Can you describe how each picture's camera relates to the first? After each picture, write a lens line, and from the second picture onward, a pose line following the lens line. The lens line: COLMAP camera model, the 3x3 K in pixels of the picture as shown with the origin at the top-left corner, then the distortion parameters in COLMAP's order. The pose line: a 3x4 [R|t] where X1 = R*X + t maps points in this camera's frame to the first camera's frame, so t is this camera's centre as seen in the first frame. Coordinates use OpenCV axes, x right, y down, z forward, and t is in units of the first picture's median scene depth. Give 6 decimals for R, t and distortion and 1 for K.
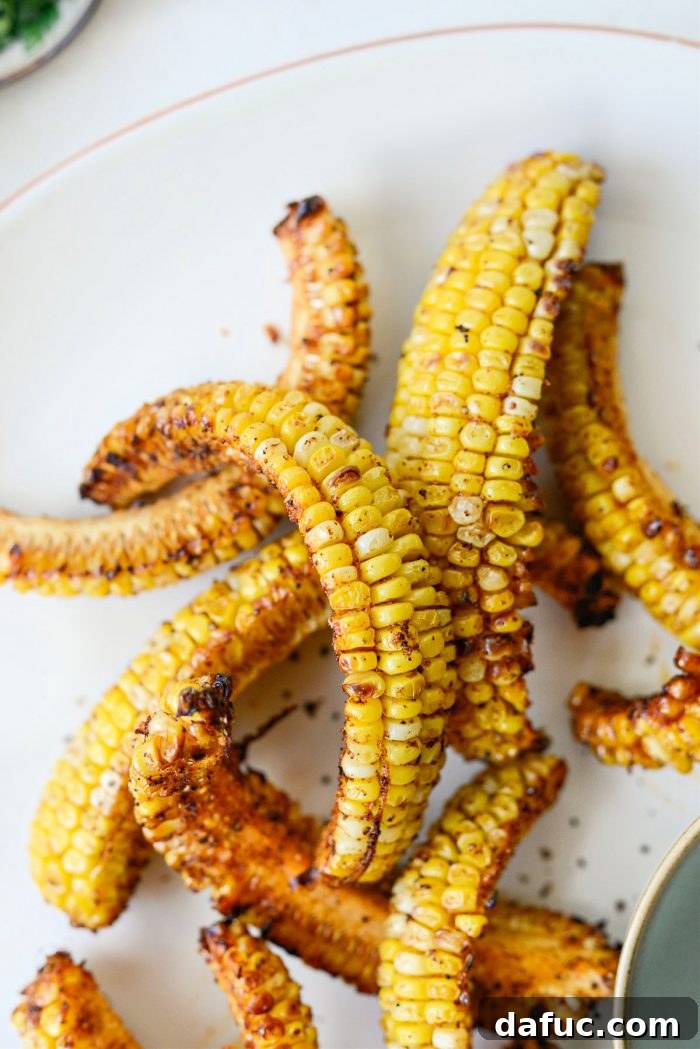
lens RADIAL K [[1606.3, 0, 377.4], [0, 1606.3, 484.5], [0, 0, 1]] dist [-0.100747, 0.000000]
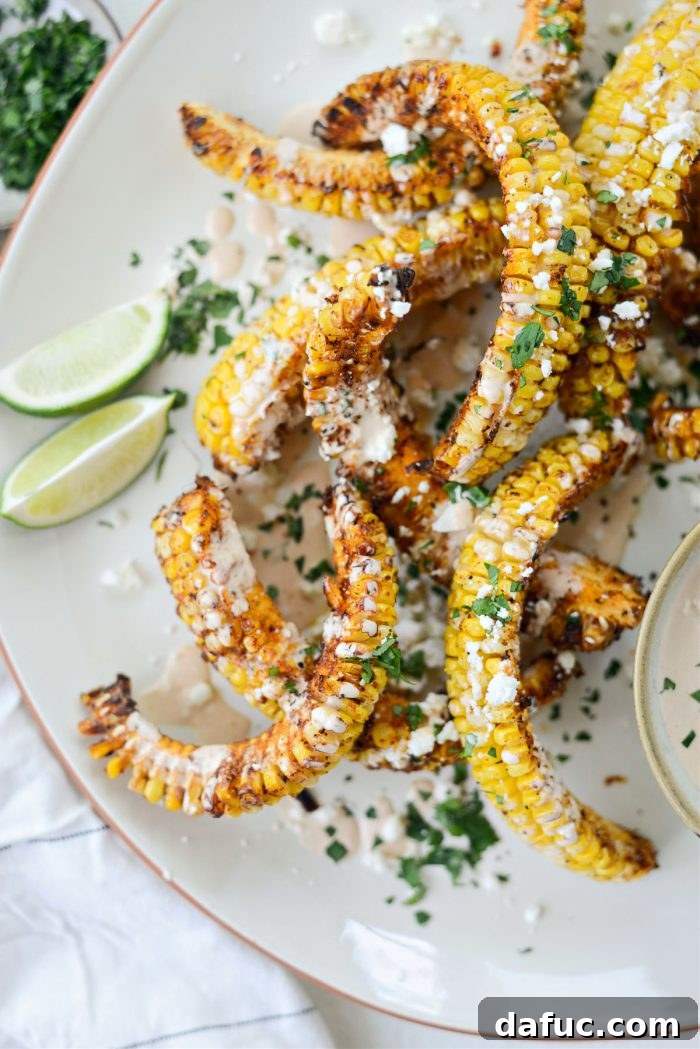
lens RADIAL K [[1606.3, 0, 348.8], [0, 1606.3, 519.2], [0, 0, 1]] dist [-0.100747, 0.000000]
pose [[0.965368, 0.260595, -0.012429, -0.071563], [-0.259800, 0.964591, 0.045474, 0.242350], [0.023840, -0.040670, 0.998888, -0.235226]]
